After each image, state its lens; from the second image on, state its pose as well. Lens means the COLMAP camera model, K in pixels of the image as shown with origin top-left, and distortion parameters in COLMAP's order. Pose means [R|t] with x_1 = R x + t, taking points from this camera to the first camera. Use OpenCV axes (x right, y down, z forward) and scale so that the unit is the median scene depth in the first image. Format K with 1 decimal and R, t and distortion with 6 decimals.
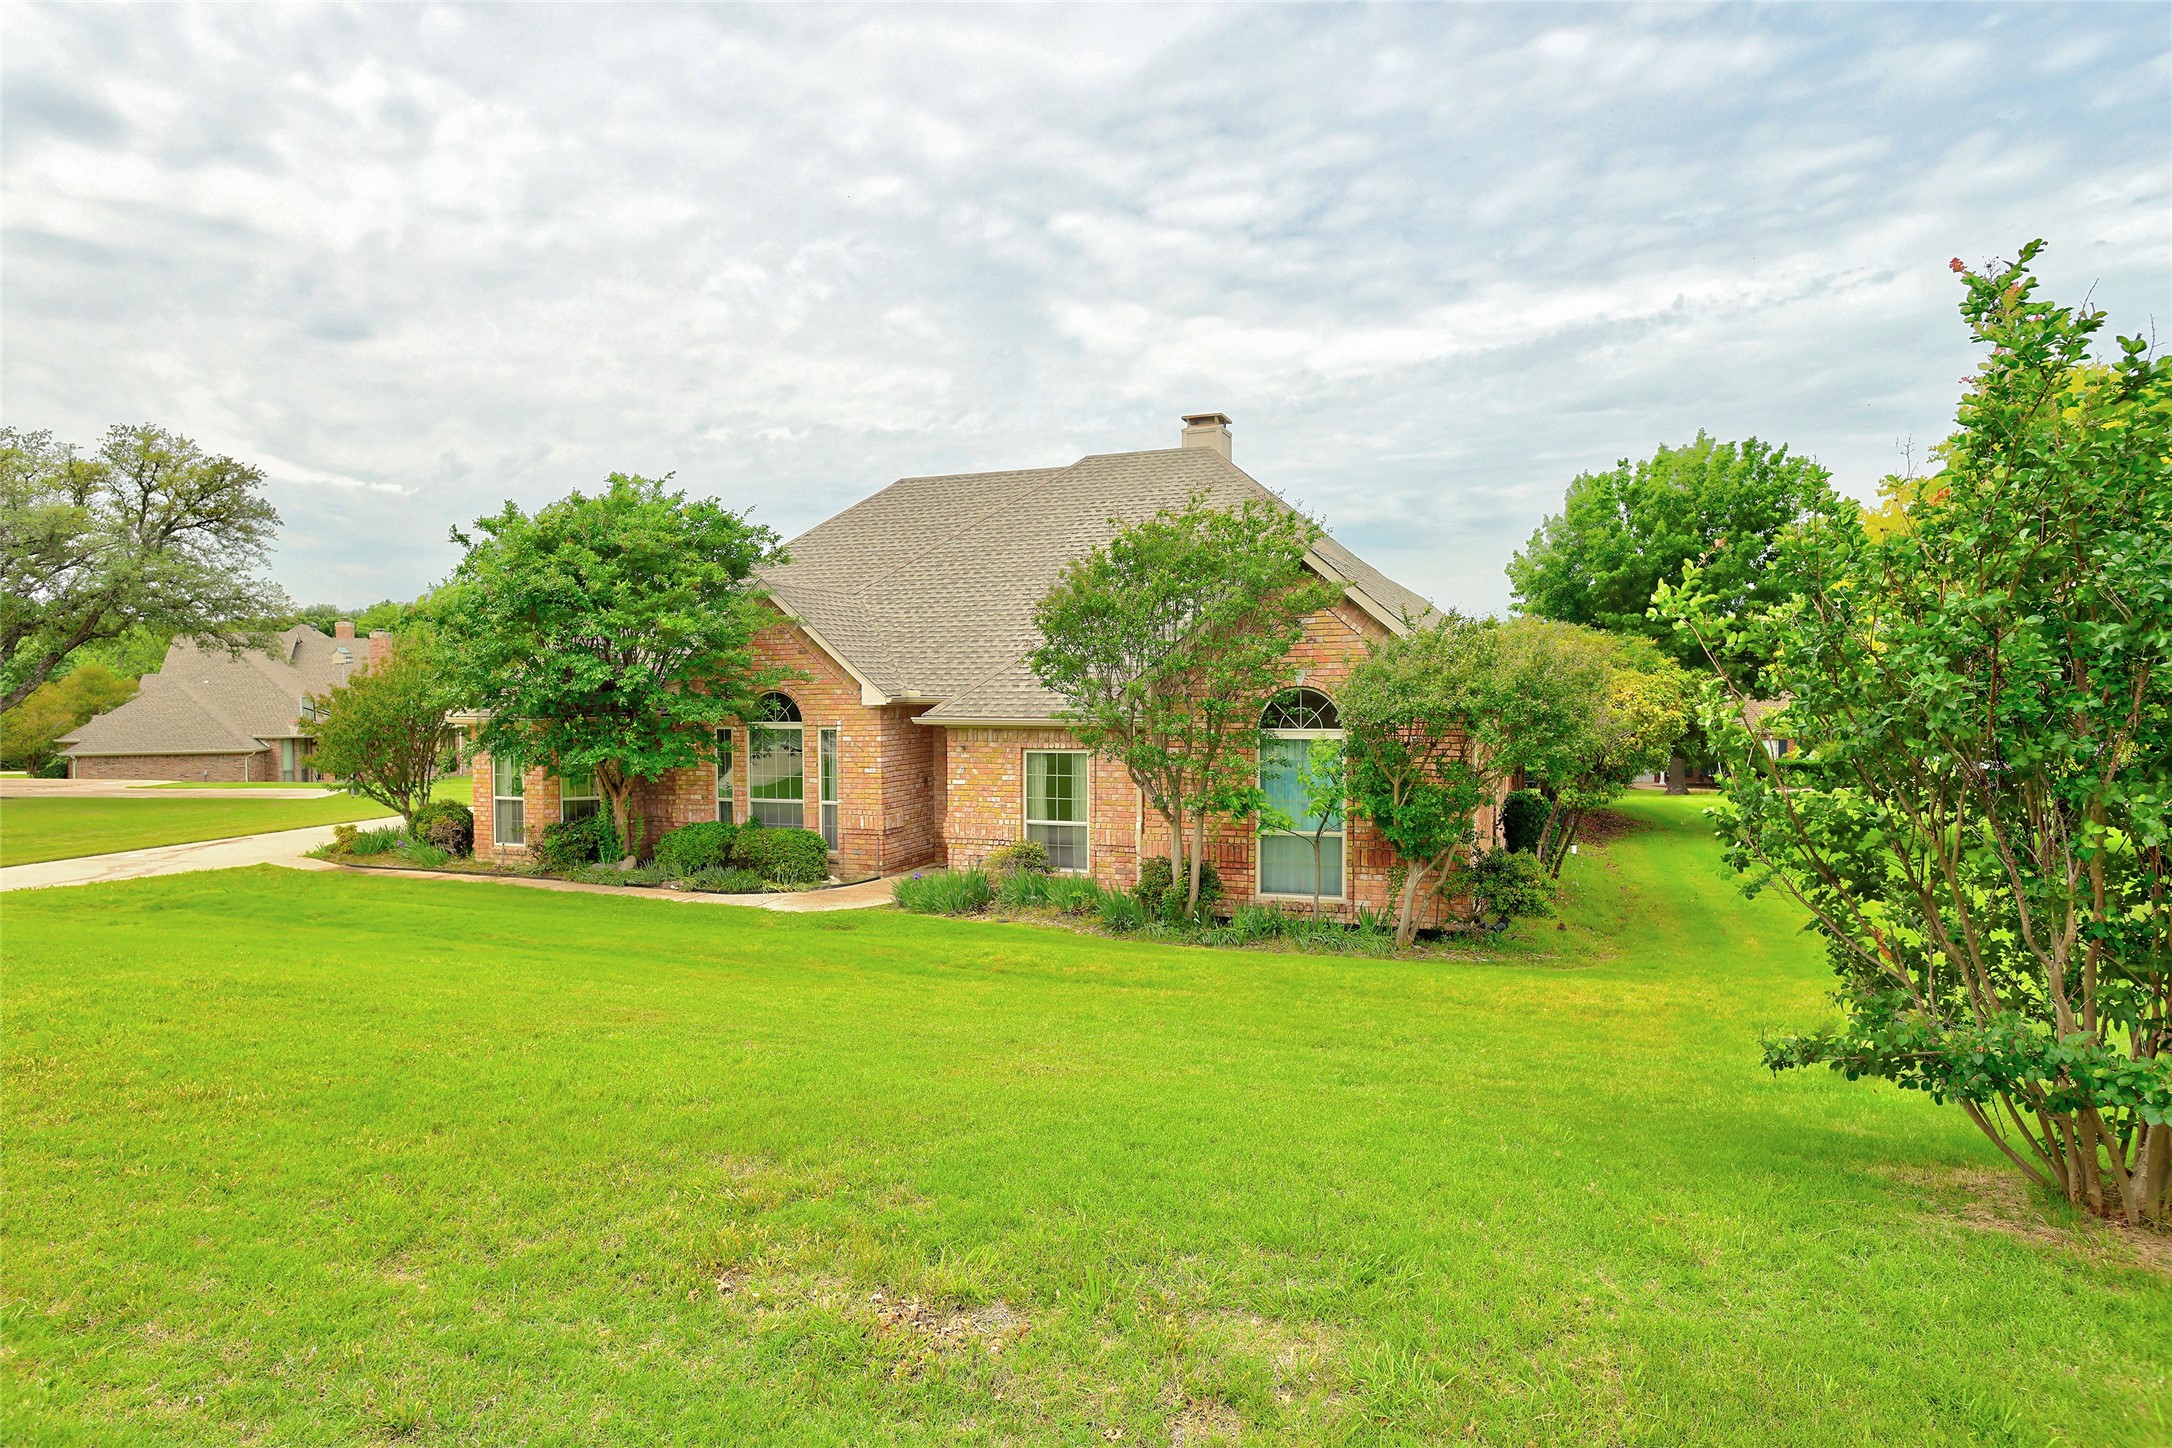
lens RADIAL K [[1278.8, 0, 1091.0], [0, 1278.8, 726.8], [0, 0, 1]] dist [-0.003531, -0.000728]
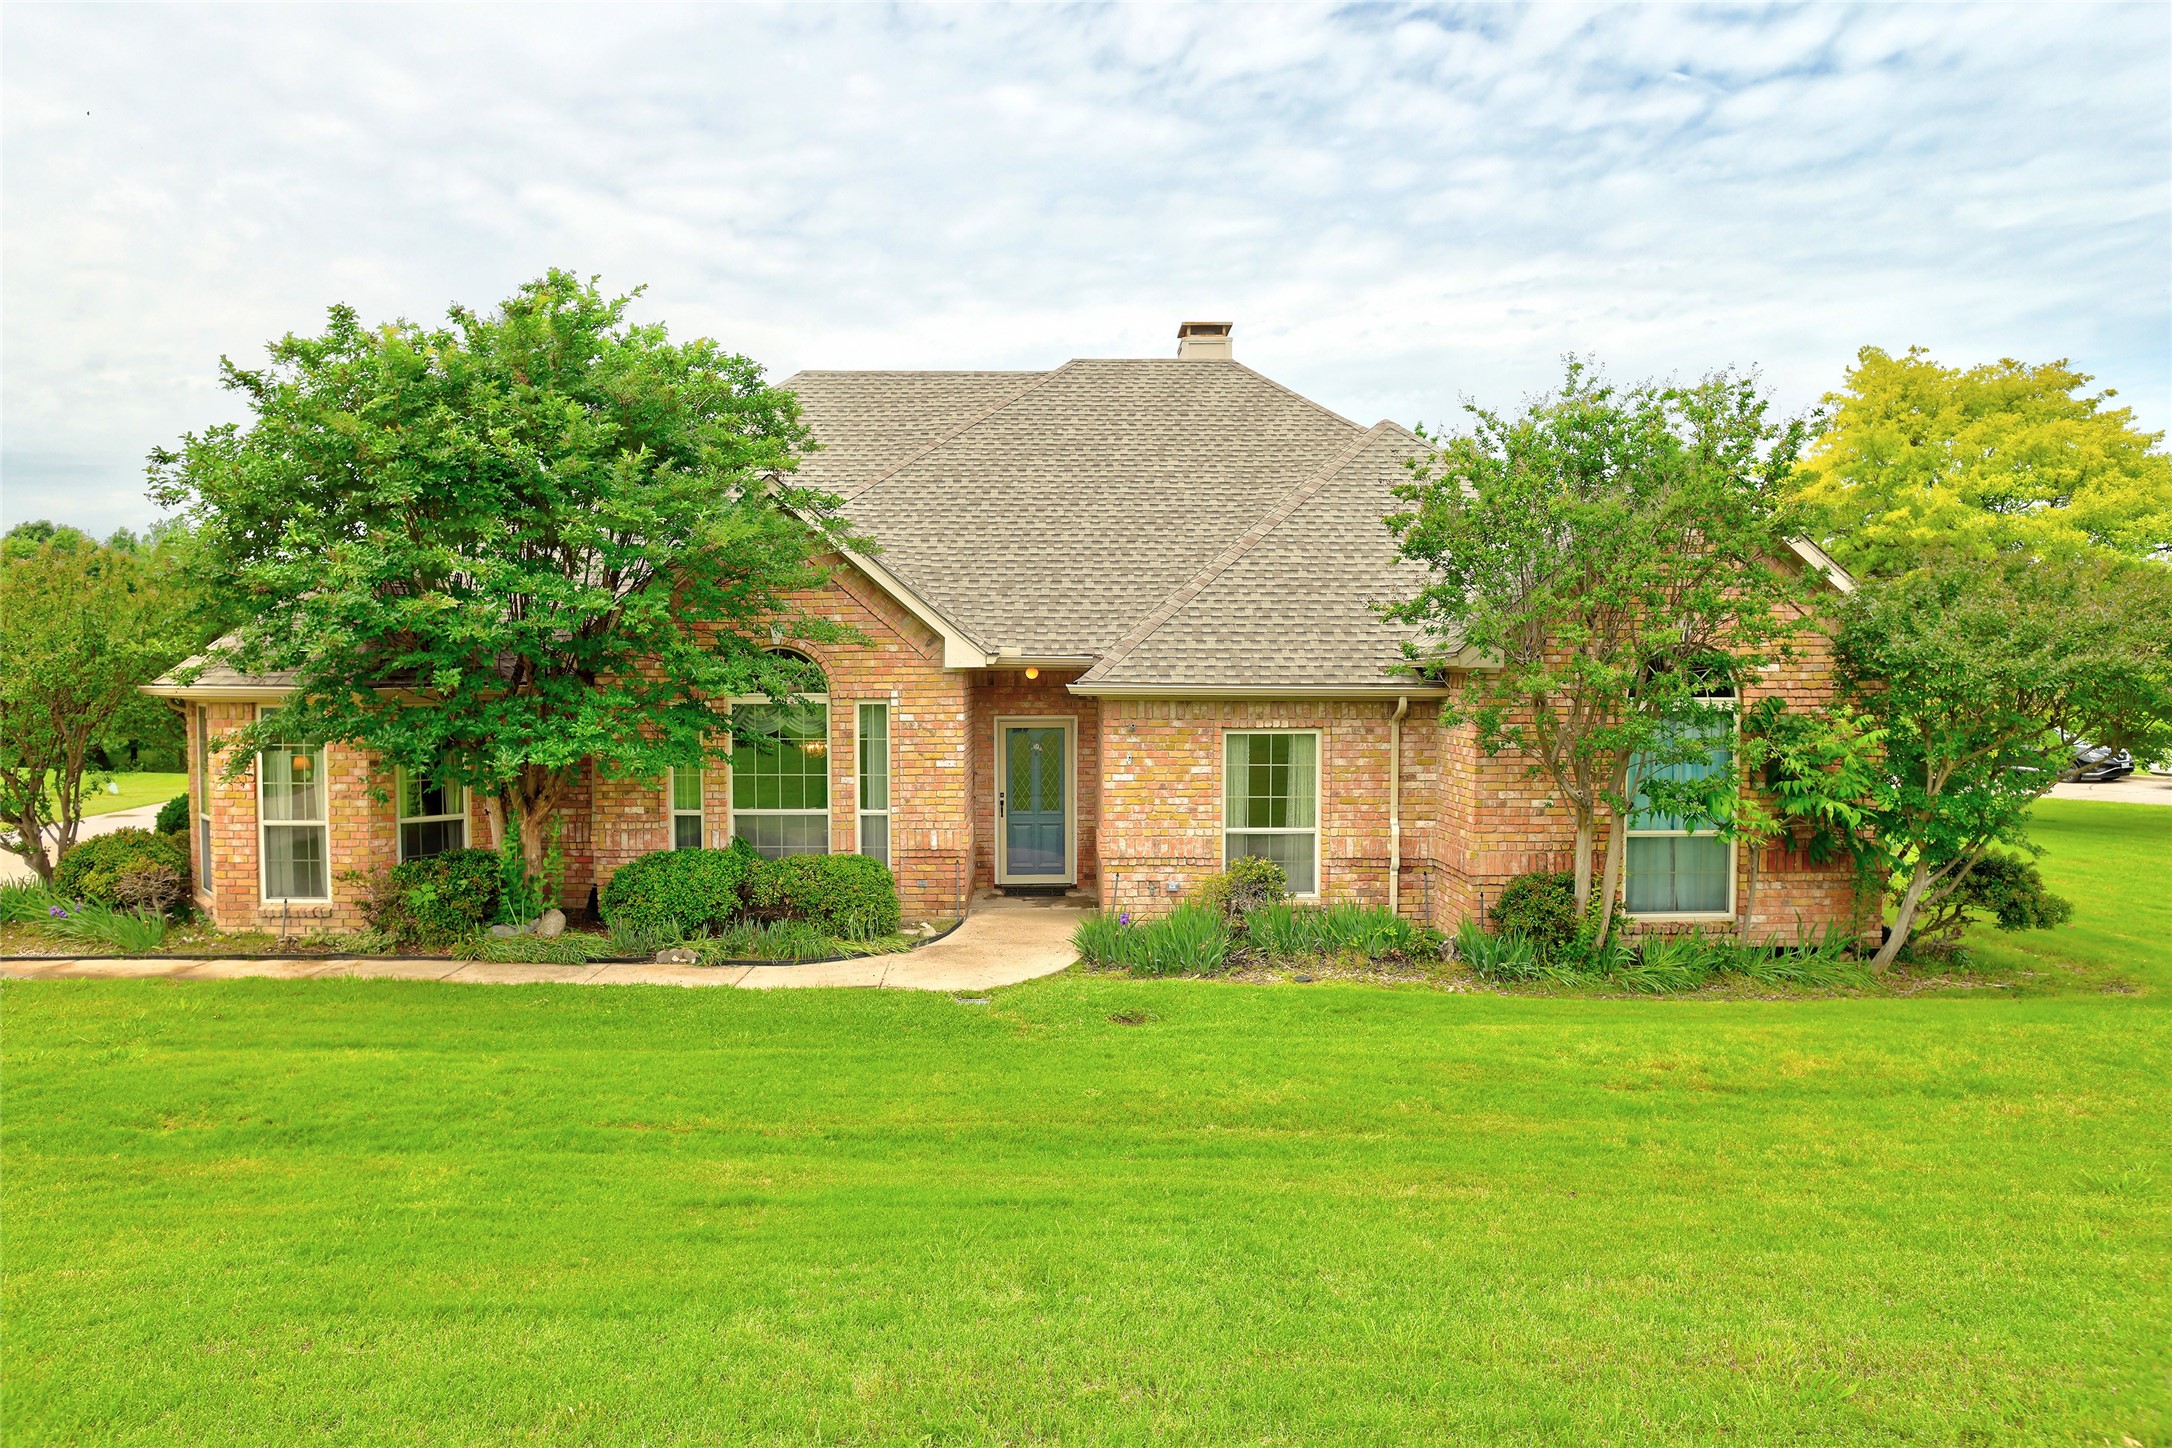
lens RADIAL K [[1233.4, 0, 1080.6], [0, 1233.4, 714.3], [0, 0, 1]] dist [-0.023765, 0.001664]
pose [[0.929377, -0.009093, 0.369021, -0.358933], [0.006992, 0.999951, 0.007030, 0.003643], [-0.369067, -0.003953, 0.929395, 0.368820]]
